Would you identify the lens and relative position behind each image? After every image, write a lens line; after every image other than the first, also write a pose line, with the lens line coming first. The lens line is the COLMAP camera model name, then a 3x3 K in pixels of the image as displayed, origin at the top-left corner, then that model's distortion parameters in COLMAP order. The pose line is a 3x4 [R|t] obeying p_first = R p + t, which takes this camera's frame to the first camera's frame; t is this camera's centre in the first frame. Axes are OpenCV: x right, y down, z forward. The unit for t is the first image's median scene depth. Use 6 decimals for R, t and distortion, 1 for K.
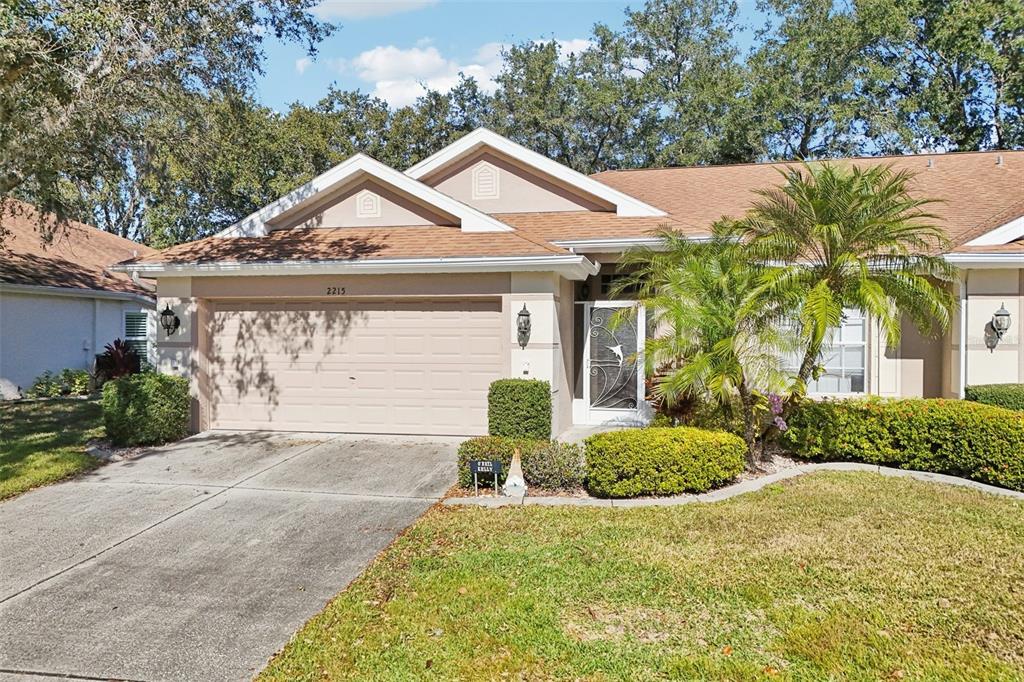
lens RADIAL K [[771.8, 0, 500.6], [0, 771.8, 330.0], [0, 0, 1]] dist [0.066175, -0.059827]
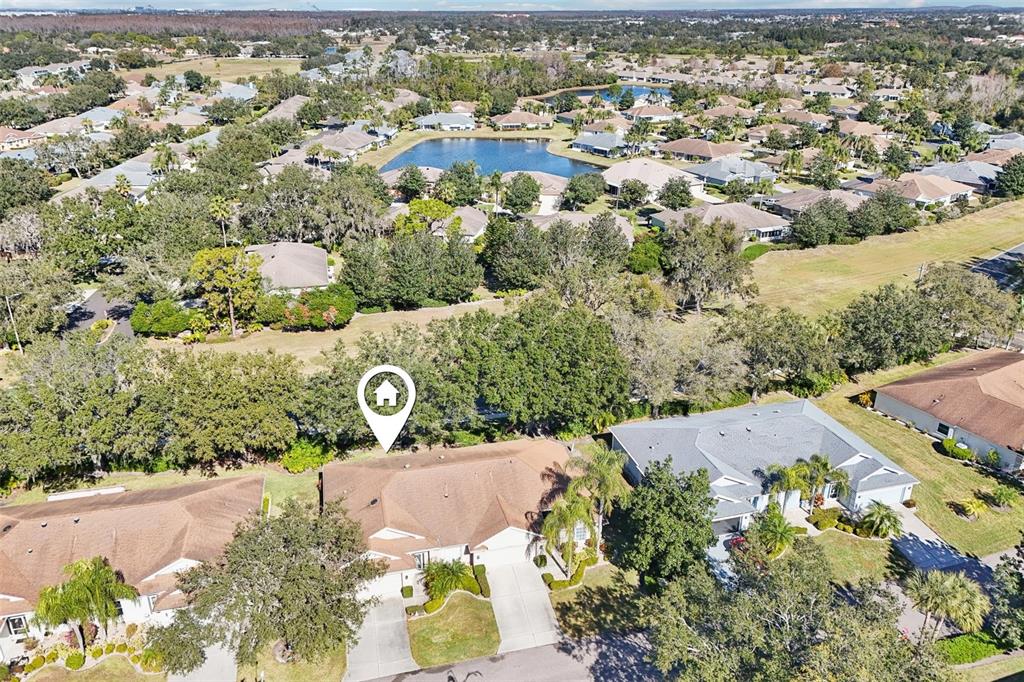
lens RADIAL K [[771.8, 0, 516.2], [0, 771.8, 341.1], [0, 0, 1]] dist [0.066175, -0.059827]
pose [[0.892857, -0.173018, 0.415779, -1.234204], [0.002566, 0.925193, 0.379489, -3.512463], [-0.450334, -0.337763, 0.826508, -3.286533]]
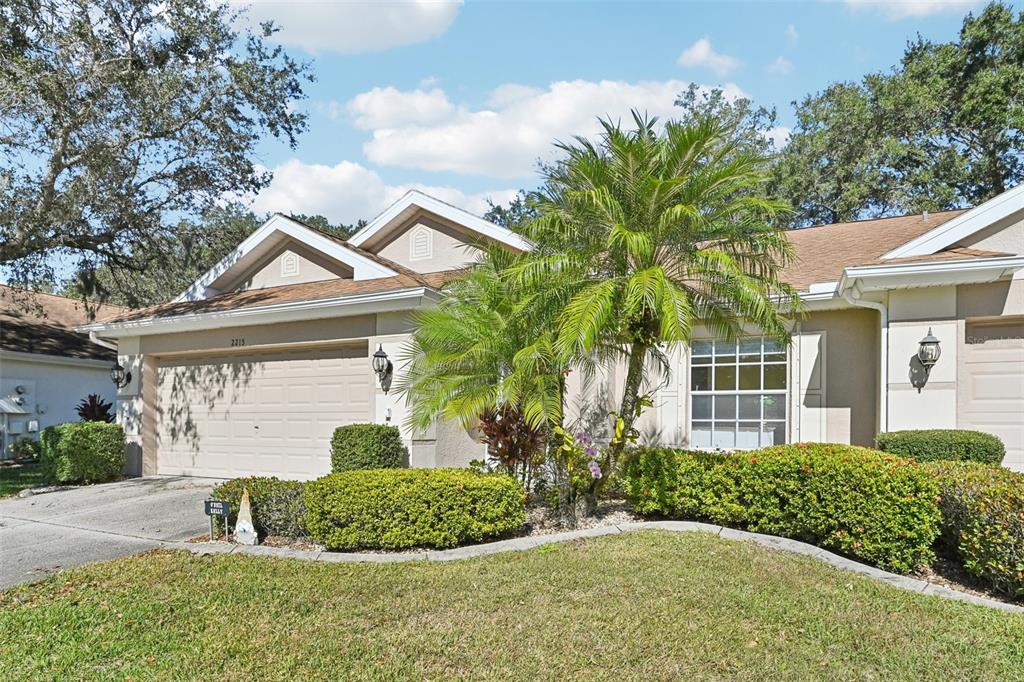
lens RADIAL K [[604.7, 0, 493.6], [0, 604.7, 418.6], [0, 0, 1]] dist [-0.005409, -0.002227]
pose [[0.976729, 0.005233, -0.214414, 0.294830], [-0.006137, 0.999975, -0.003554, 0.052688], [0.214390, 0.004787, 0.976736, 0.273240]]
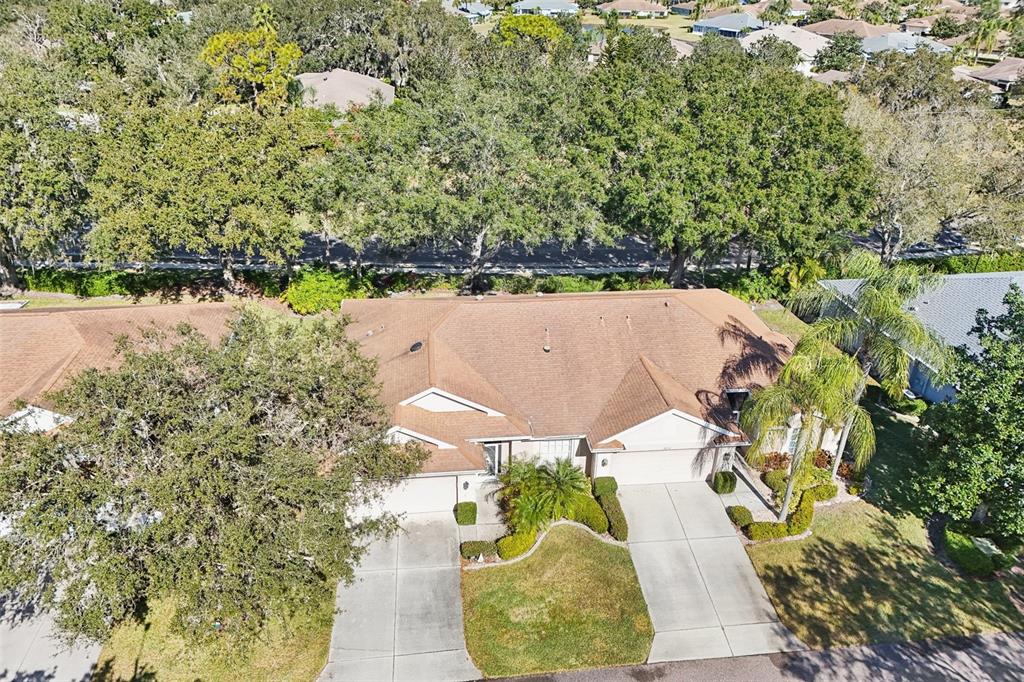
lens RADIAL K [[771.8, 0, 517.2], [0, 771.8, 337.3], [0, 0, 1]] dist [0.066175, -0.059827]
pose [[0.939490, -0.135258, 0.314744, -0.585132], [-0.021125, 0.894133, 0.447302, -1.678907], [-0.341924, -0.426885, 0.837172, -1.204016]]
